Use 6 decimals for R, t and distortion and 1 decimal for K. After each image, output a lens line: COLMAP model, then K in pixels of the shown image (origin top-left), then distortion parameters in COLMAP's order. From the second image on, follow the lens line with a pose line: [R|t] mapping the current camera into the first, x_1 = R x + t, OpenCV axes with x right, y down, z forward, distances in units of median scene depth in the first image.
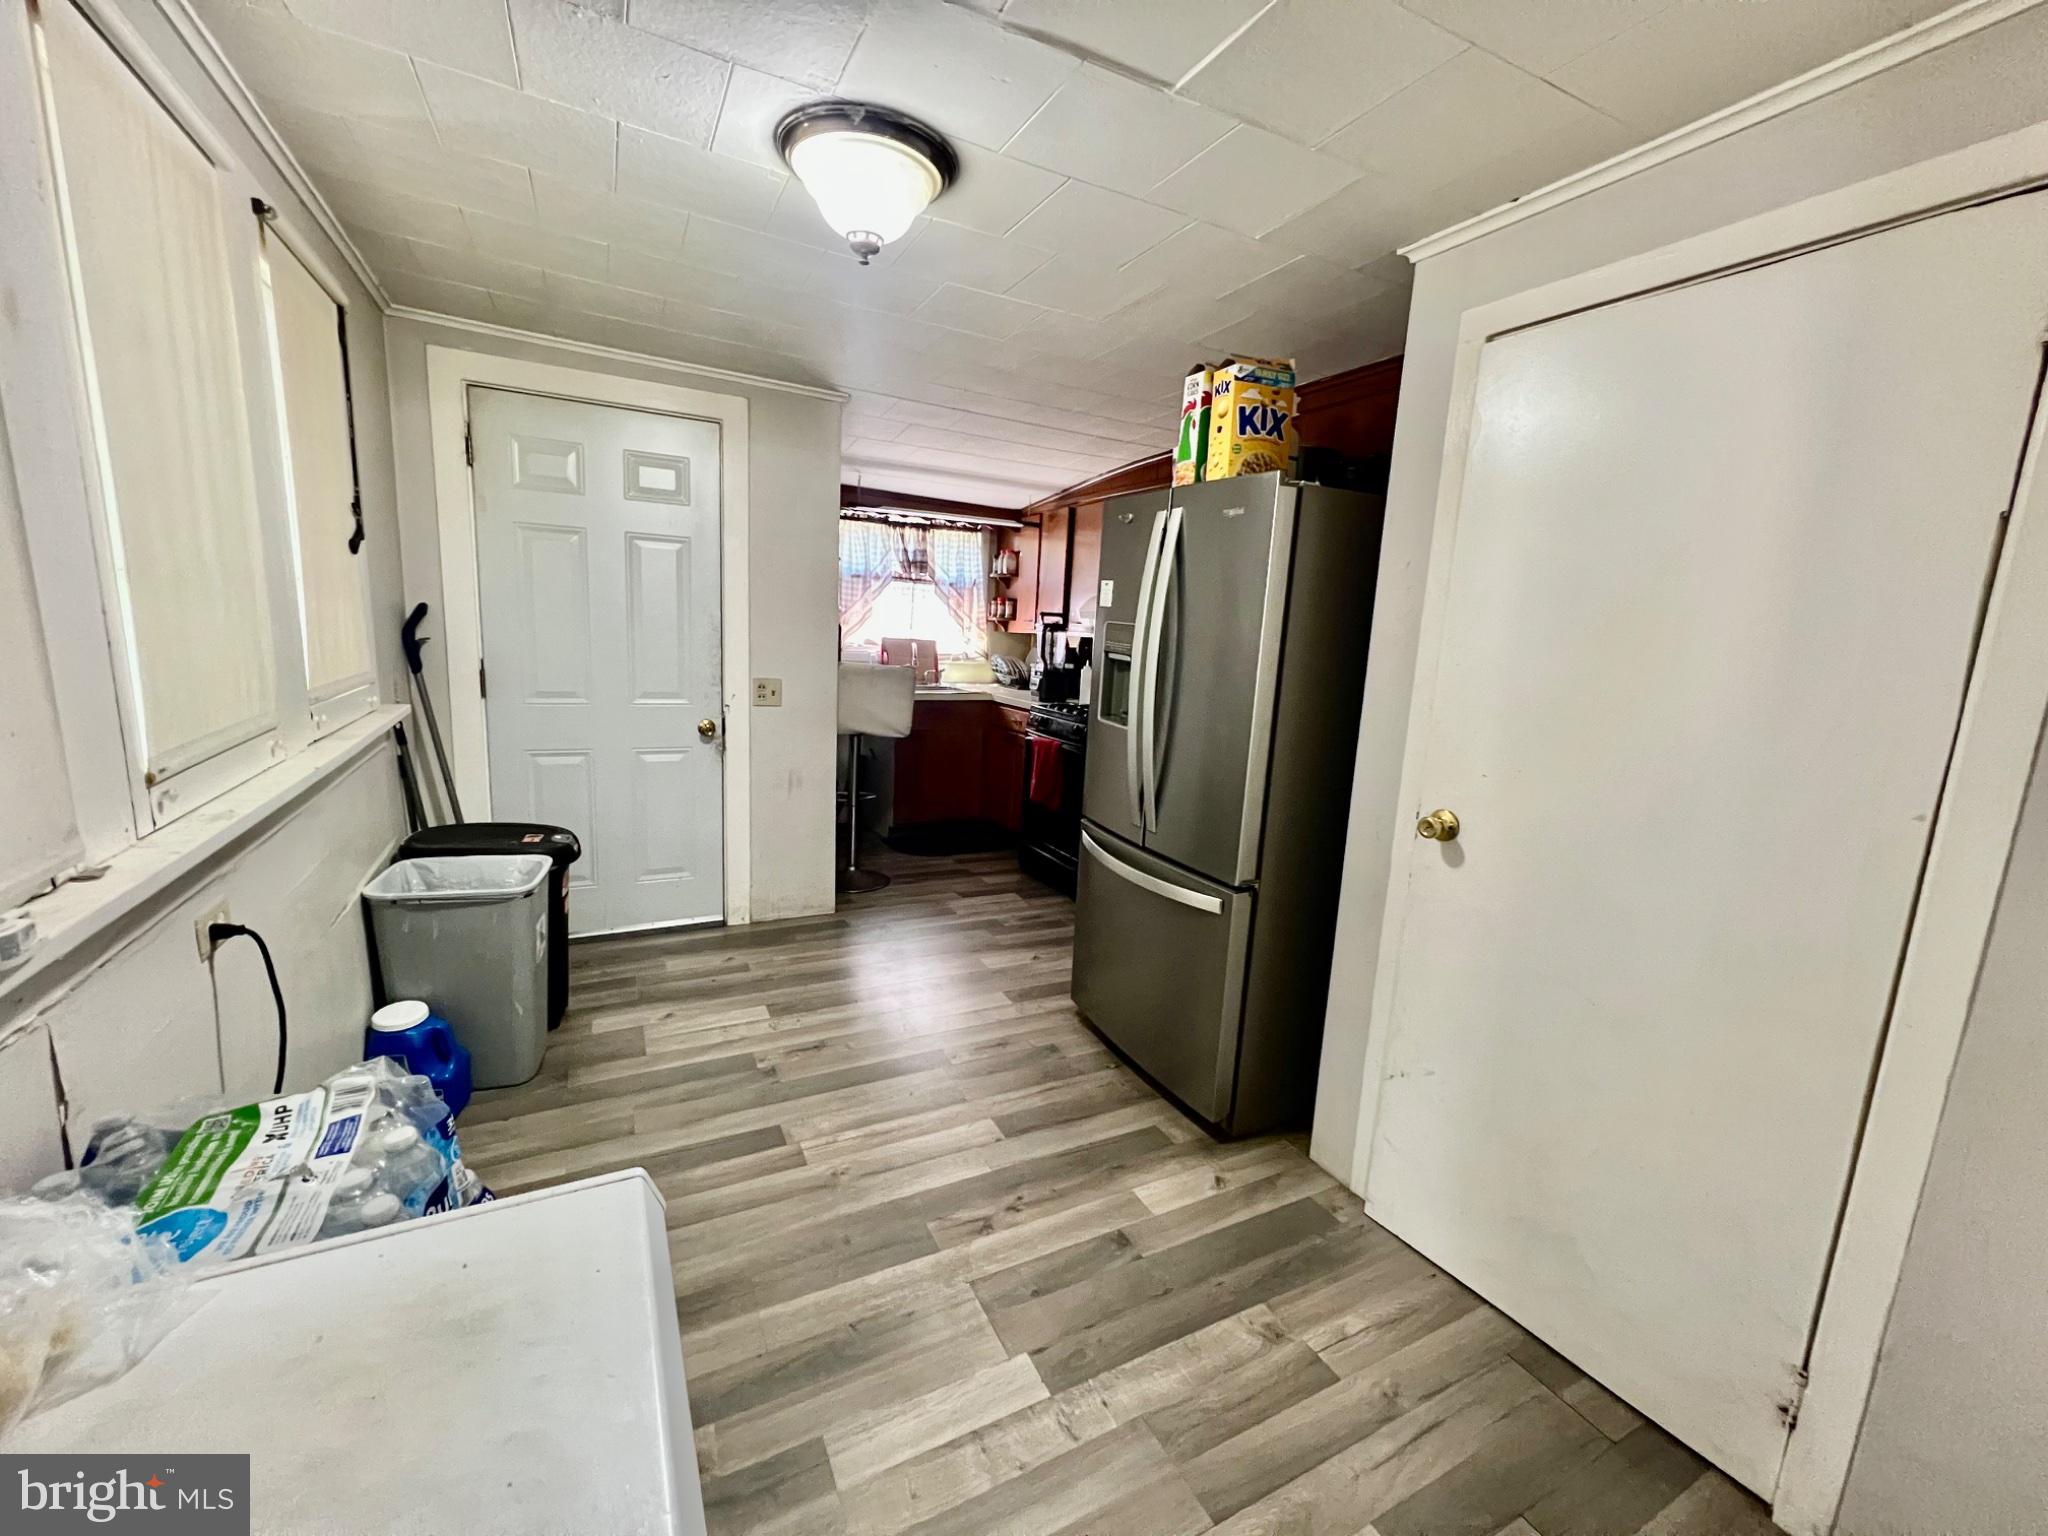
lens RADIAL K [[822.8, 0, 1025.2], [0, 822.8, 766.0], [0, 0, 1]] dist [-0.000319, -0.000006]
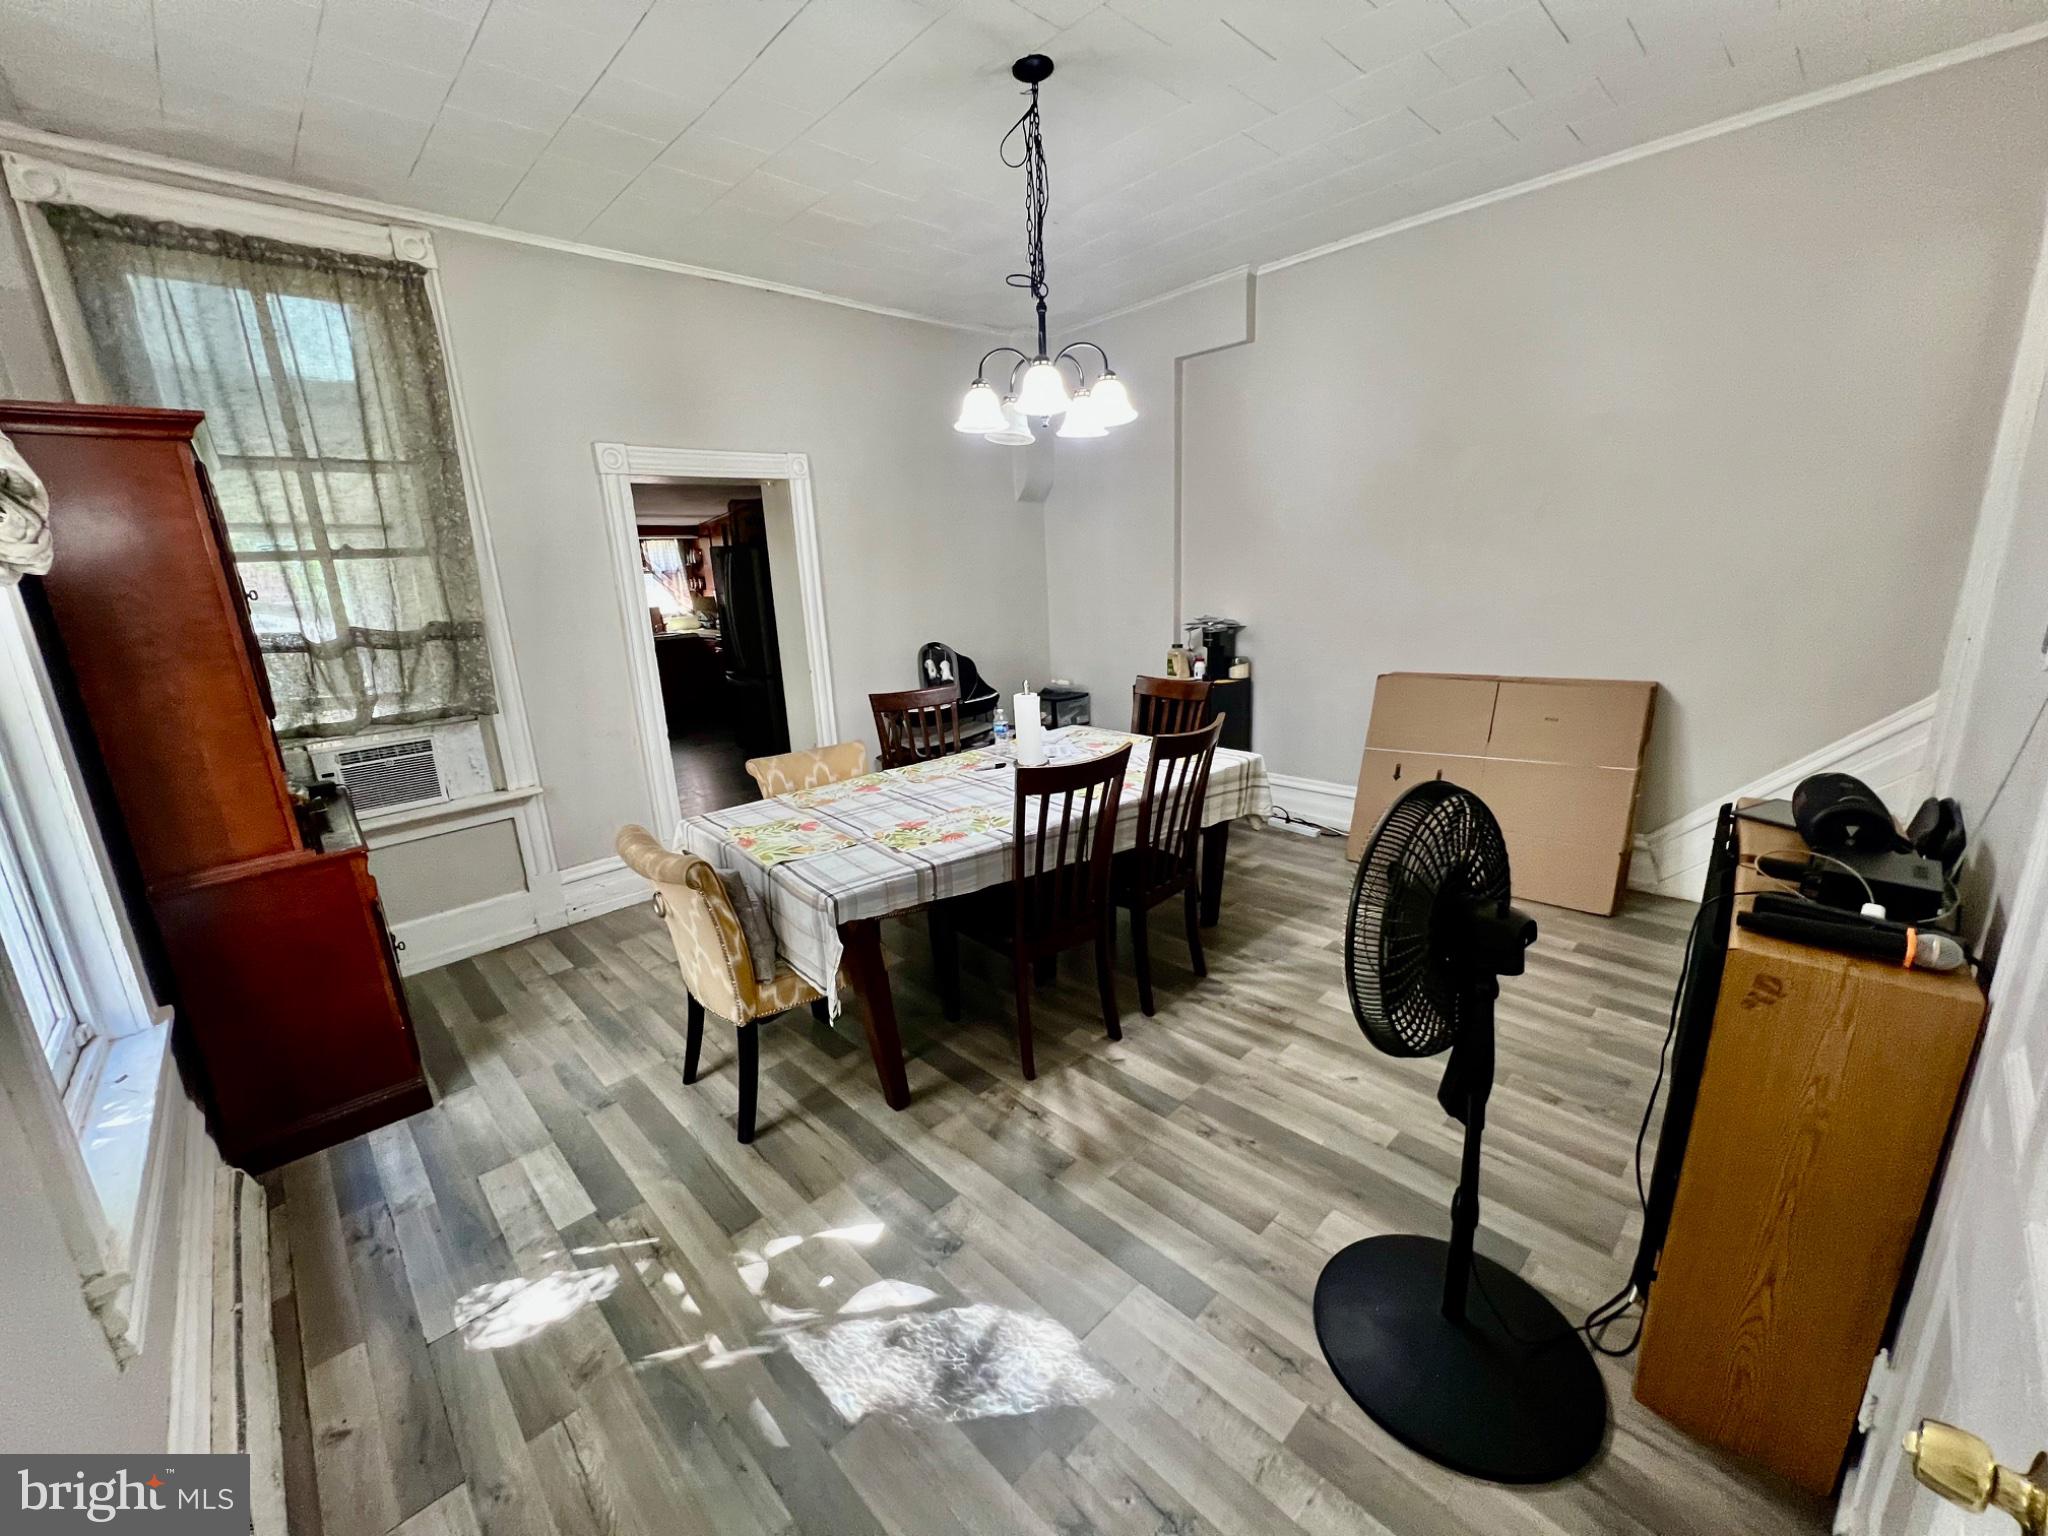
lens RADIAL K [[822.8, 0, 1019.6], [0, 822.8, 774.6], [0, 0, 1]] dist [-0.000319, -0.000006]
pose [[0.955055, -0.159273, 0.250006, 0.122133], [0.140043, 0.985766, 0.093025, 0.136970], [-0.261264, -0.053833, 0.963765, -0.856331]]
